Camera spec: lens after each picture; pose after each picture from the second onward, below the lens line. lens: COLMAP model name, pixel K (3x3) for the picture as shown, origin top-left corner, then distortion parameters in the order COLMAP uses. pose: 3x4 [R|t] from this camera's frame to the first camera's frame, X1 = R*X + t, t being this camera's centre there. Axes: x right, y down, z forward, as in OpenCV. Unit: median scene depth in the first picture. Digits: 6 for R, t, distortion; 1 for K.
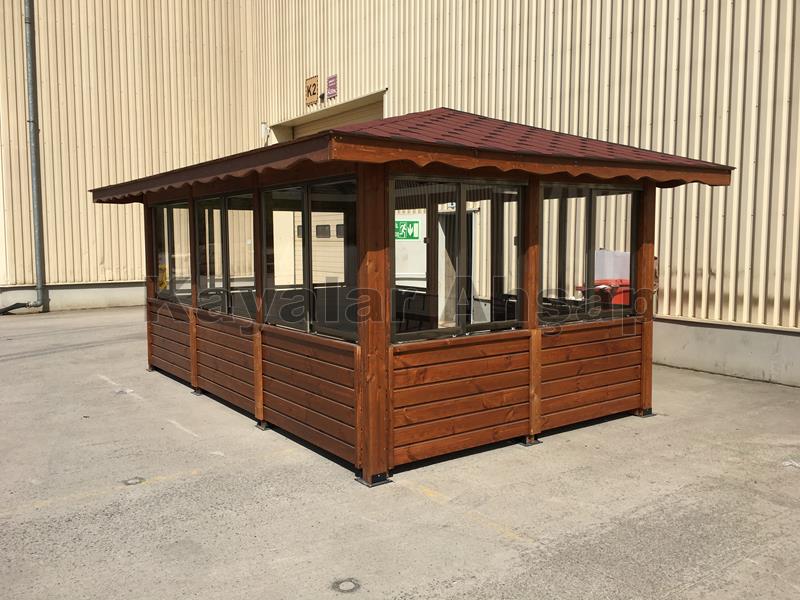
lens RADIAL K [[677.7, 0, 394.9], [0, 677.7, 300.4], [0, 0, 1]] dist [0.069620, -0.003082]
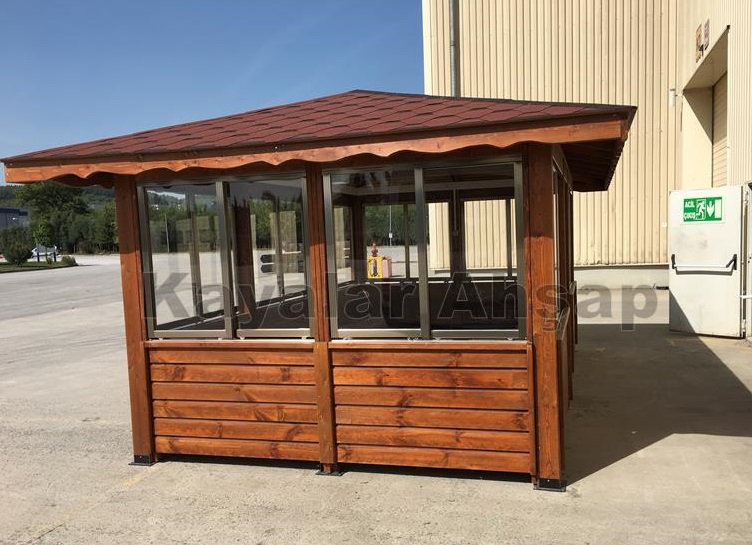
lens RADIAL K [[681.2, 0, 402.4], [0, 681.2, 294.4], [0, 0, 1]] dist [0.086953, -0.109389]
pose [[0.626666, 0.051517, -0.777583, 0.795218], [-0.035865, 0.998662, 0.037260, -0.045318], [0.778462, 0.004539, 0.627675, 0.453869]]
